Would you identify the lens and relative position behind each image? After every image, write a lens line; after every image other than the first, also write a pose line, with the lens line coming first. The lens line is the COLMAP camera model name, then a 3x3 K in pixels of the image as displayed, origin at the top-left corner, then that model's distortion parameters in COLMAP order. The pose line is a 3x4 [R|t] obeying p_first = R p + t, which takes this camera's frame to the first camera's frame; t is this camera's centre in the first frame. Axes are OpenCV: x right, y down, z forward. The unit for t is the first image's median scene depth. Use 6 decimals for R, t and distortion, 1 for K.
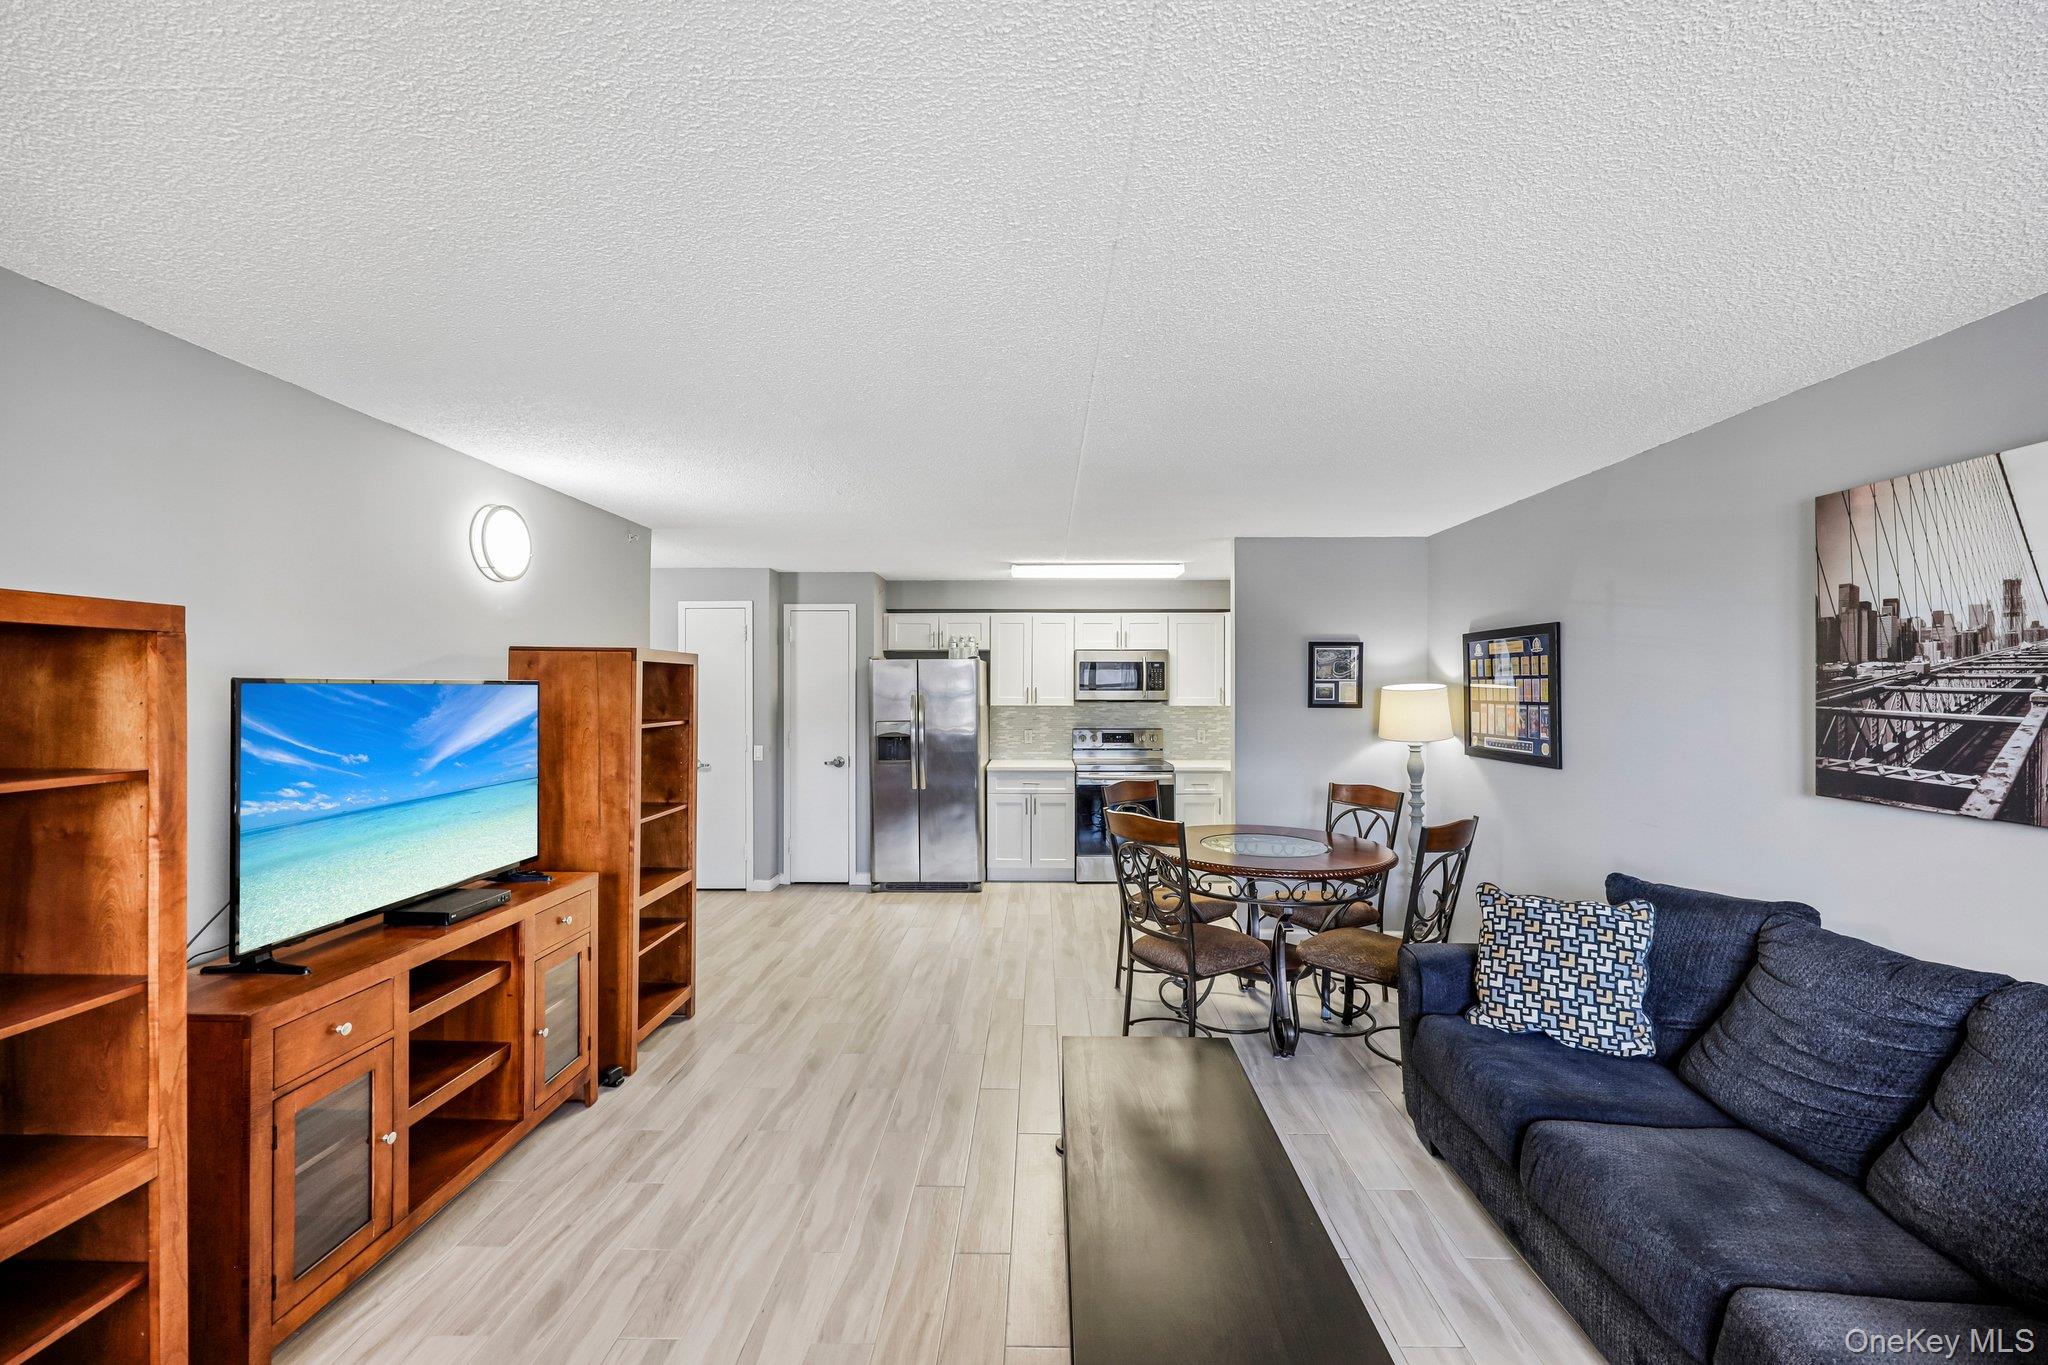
lens RADIAL K [[822.5, 0, 1026.6], [0, 822.5, 683.6], [0, 0, 1]] dist [0.000456, 0.001041]
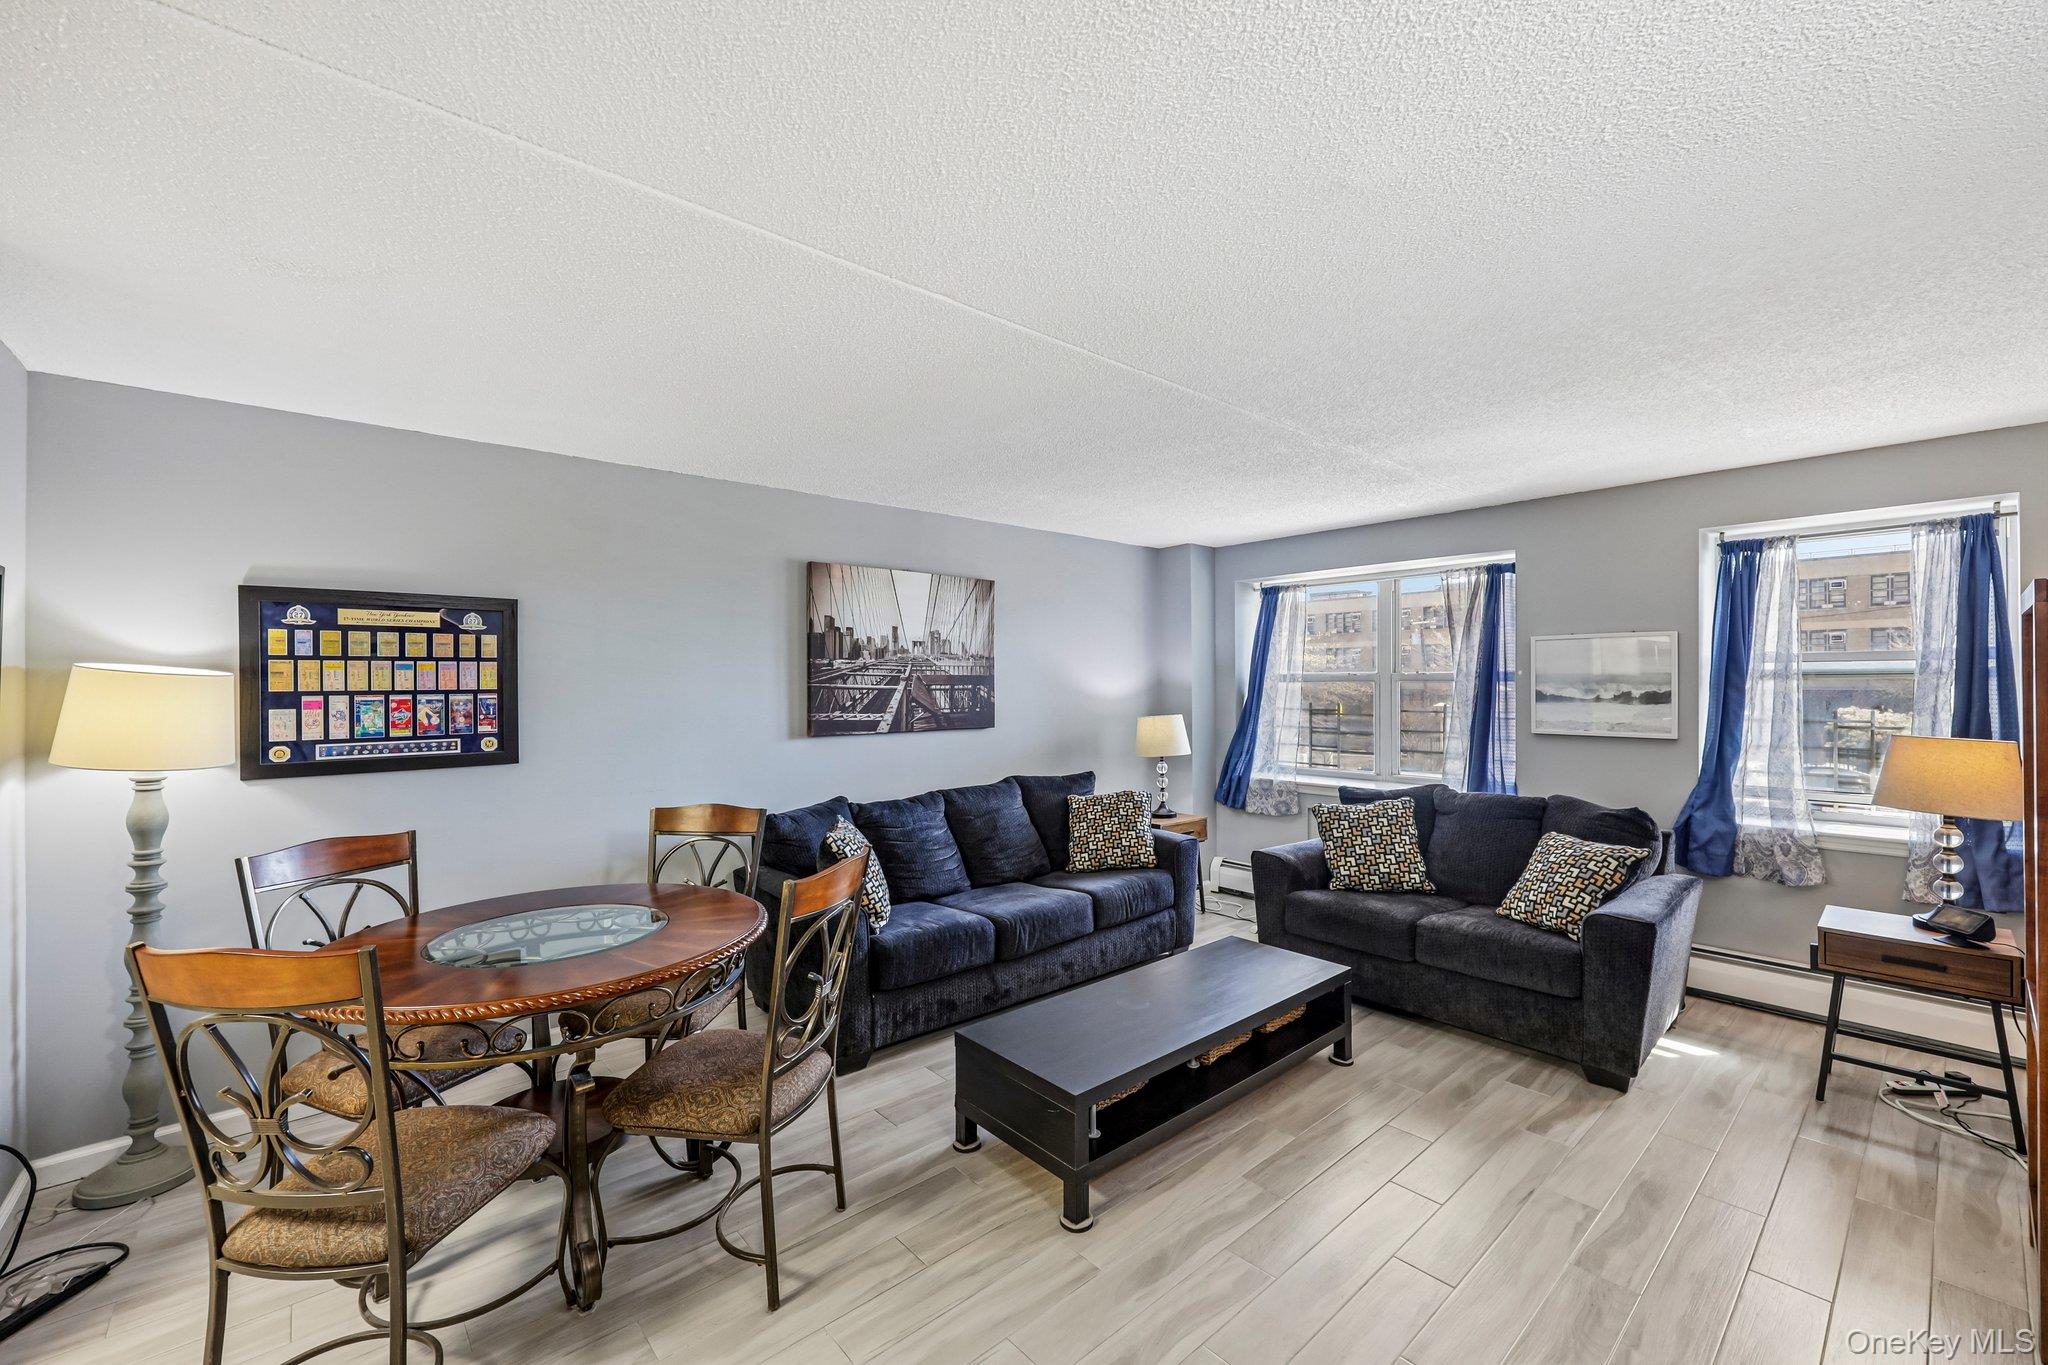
lens RADIAL K [[824.9, 0, 1023.7], [0, 824.9, 682.9], [0, 0, 1]] dist [-0.002932, 0.000132]
pose [[-0.676732, 0.005388, 0.736209, -0.437880], [0.003973, 0.999985, -0.003667, 0.024178], [-0.736218, 0.000443, -0.676744, 1.353395]]
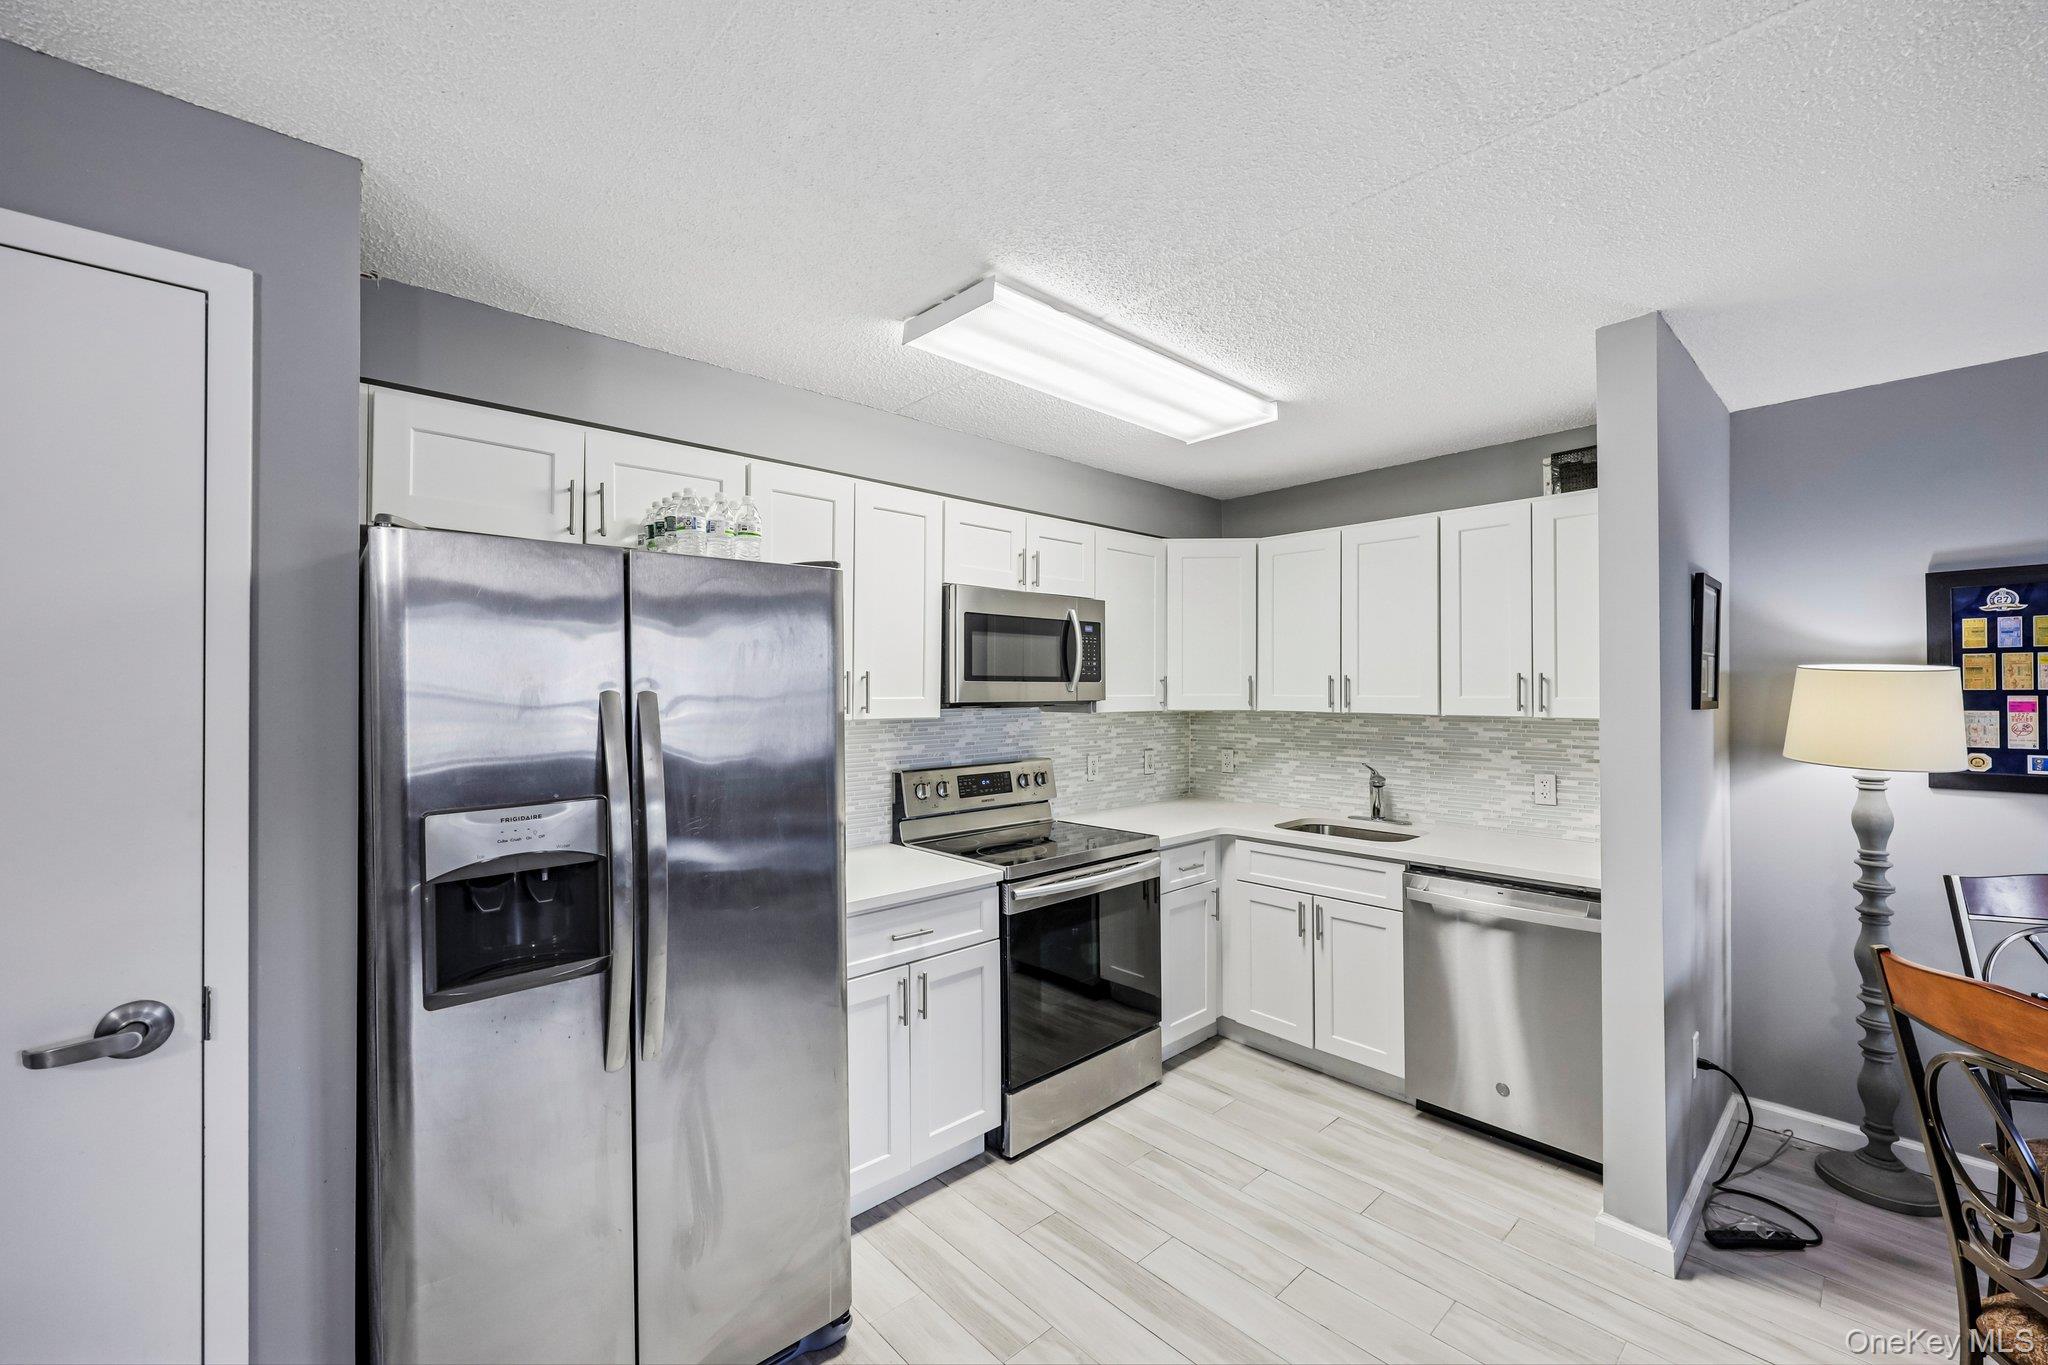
lens RADIAL K [[822.5, 0, 1027.6], [0, 822.5, 680.7], [0, 0, 1]] dist [0.000456, 0.001041]
pose [[0.720972, 0.004659, 0.692948, -0.416565], [0.000230, 0.999976, -0.006962, 0.023549], [-0.692964, 0.005179, 0.720954, 1.402409]]
